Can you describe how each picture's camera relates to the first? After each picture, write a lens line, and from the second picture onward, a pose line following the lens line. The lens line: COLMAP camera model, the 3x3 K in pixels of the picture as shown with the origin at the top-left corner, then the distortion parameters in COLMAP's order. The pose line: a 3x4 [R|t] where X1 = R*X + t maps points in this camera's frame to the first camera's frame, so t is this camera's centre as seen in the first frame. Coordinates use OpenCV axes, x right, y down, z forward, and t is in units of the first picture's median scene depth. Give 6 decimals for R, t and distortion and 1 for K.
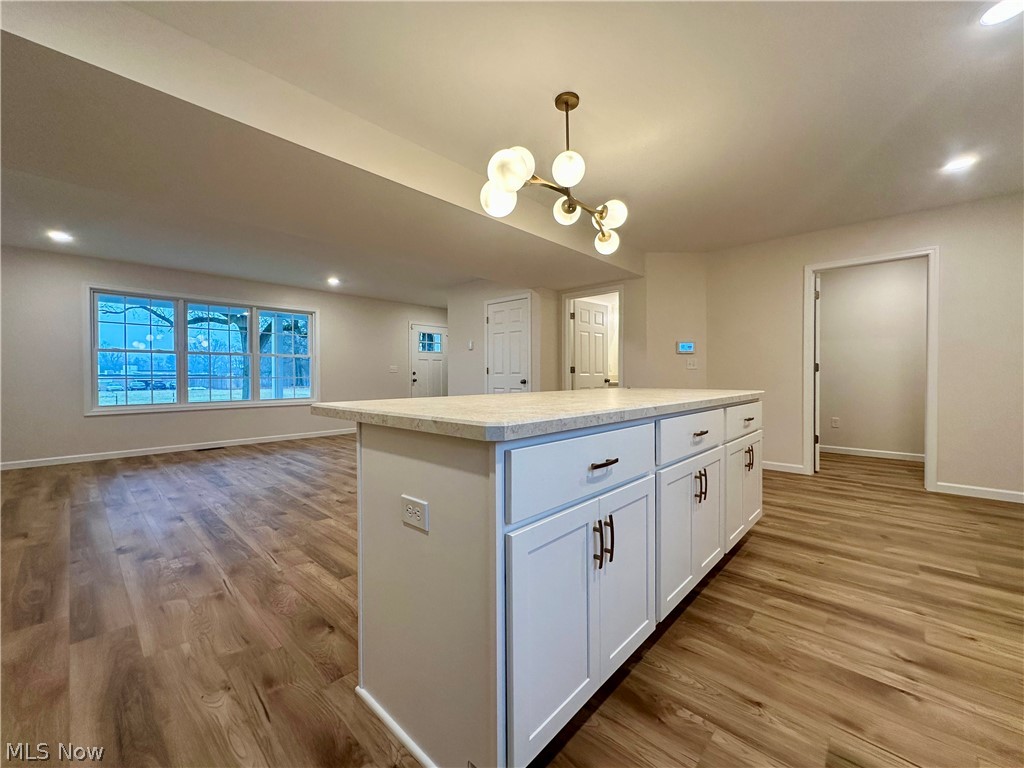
lens RADIAL K [[409.3, 0, 514.4], [0, 409.3, 380.1], [0, 0, 1]] dist [-0.000241, 0.000229]
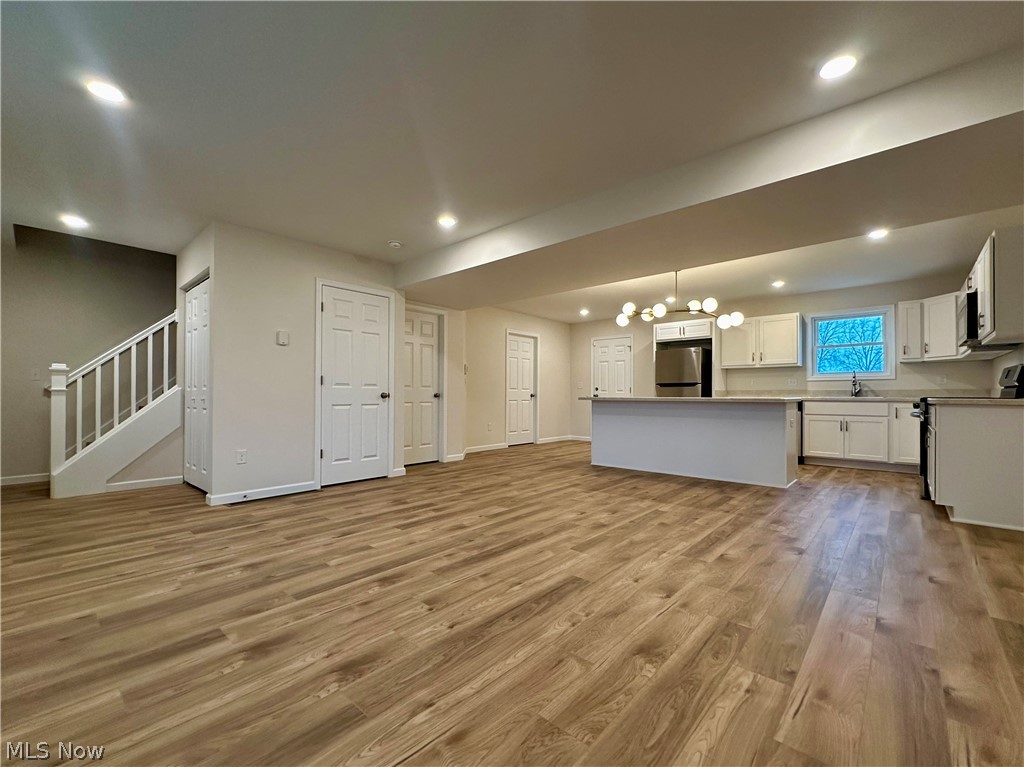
lens RADIAL K [[443.4, 0, 521.5], [0, 443.4, 399.4], [0, 0, 1]] dist [0.003580, -0.000761]
pose [[-0.034918, -0.004627, 0.999379, -2.087487], [0.010511, 0.999932, 0.004997, 0.022089], [-0.999335, 0.010679, -0.034867, 1.767645]]
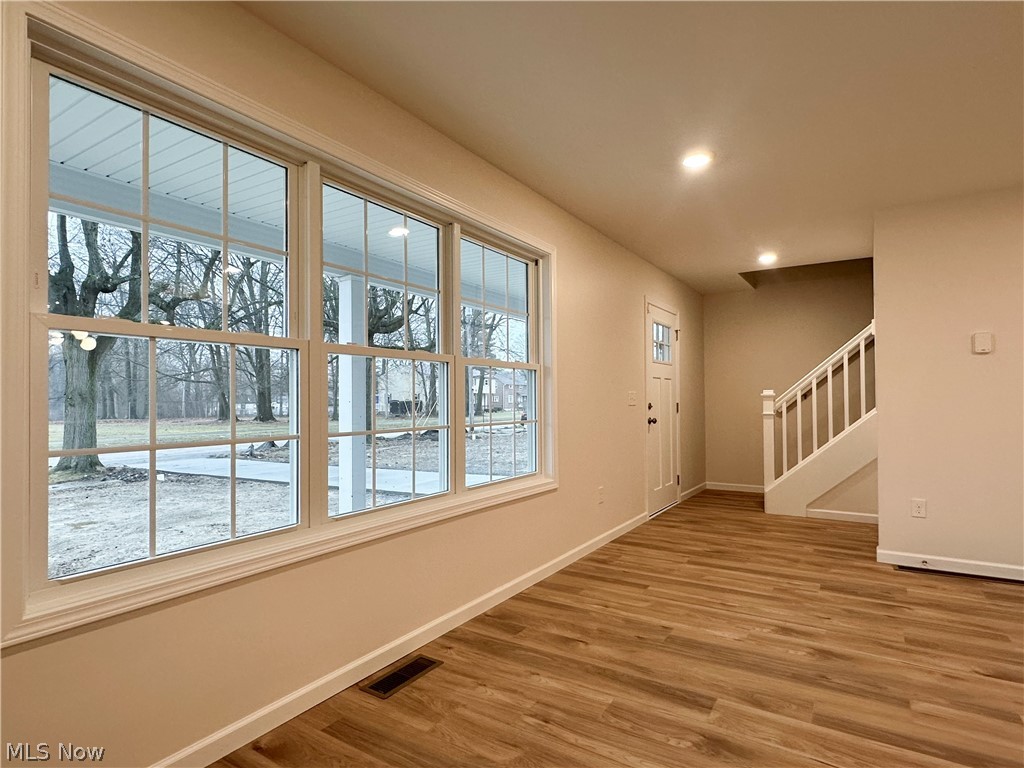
lens RADIAL K [[538.7, 0, 514.2], [0, 538.7, 394.7], [0, 0, 1]] dist [0.000851, 0.000231]
pose [[0.981204, 0.004354, 0.192926, -1.795082], [0.000271, 0.999713, -0.023939, -0.052114], [-0.192975, 0.023541, 0.980921, 1.470923]]
